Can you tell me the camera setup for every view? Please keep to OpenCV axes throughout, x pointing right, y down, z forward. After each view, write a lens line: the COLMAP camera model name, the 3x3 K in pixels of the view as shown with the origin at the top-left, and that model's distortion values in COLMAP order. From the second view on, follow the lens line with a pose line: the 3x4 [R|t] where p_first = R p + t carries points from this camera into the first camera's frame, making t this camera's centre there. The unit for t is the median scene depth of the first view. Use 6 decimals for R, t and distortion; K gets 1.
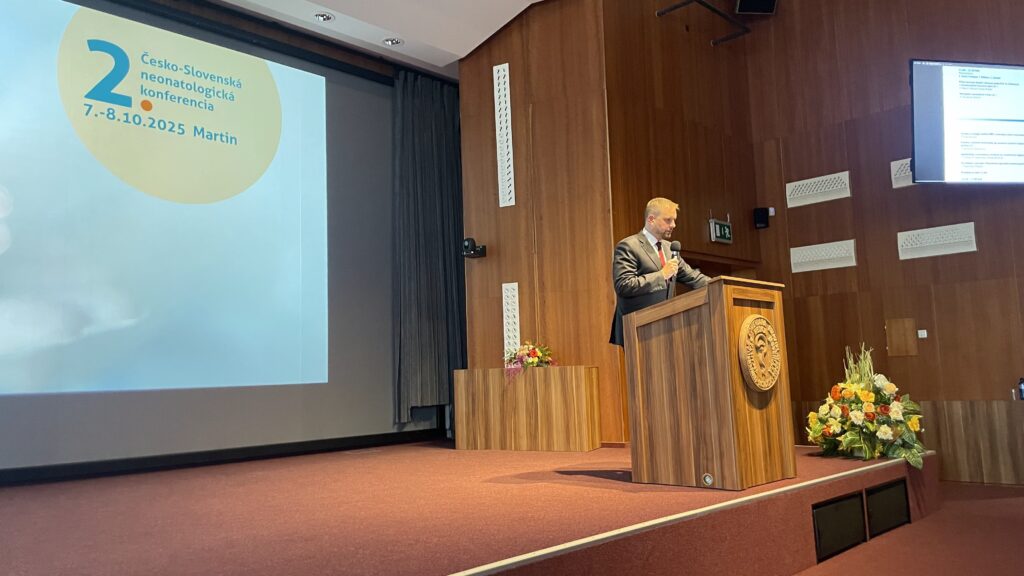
lens RADIAL K [[742.9, 0, 516.1], [0, 742.9, 284.2], [0, 0, 1]] dist [0.075090, -0.058184]
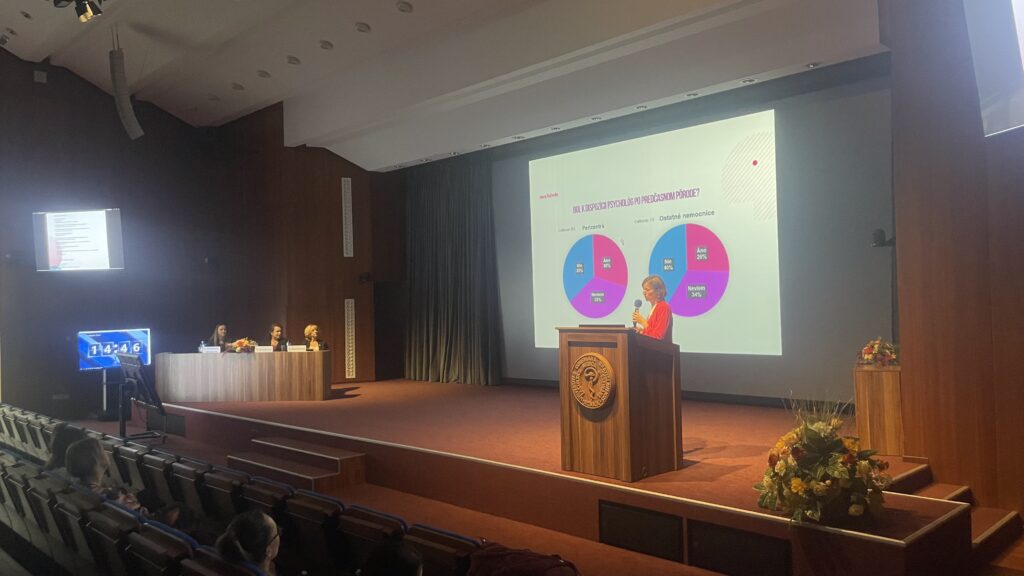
lens RADIAL K [[742.9, 0, 506.6], [0, 742.9, 285.4], [0, 0, 1]] dist [0.075090, -0.058184]
pose [[0.034458, 0.001850, -0.999404, 1.066997], [0.149971, 0.988666, 0.007001, -0.072229], [0.988090, -0.150123, 0.033790, 0.528633]]
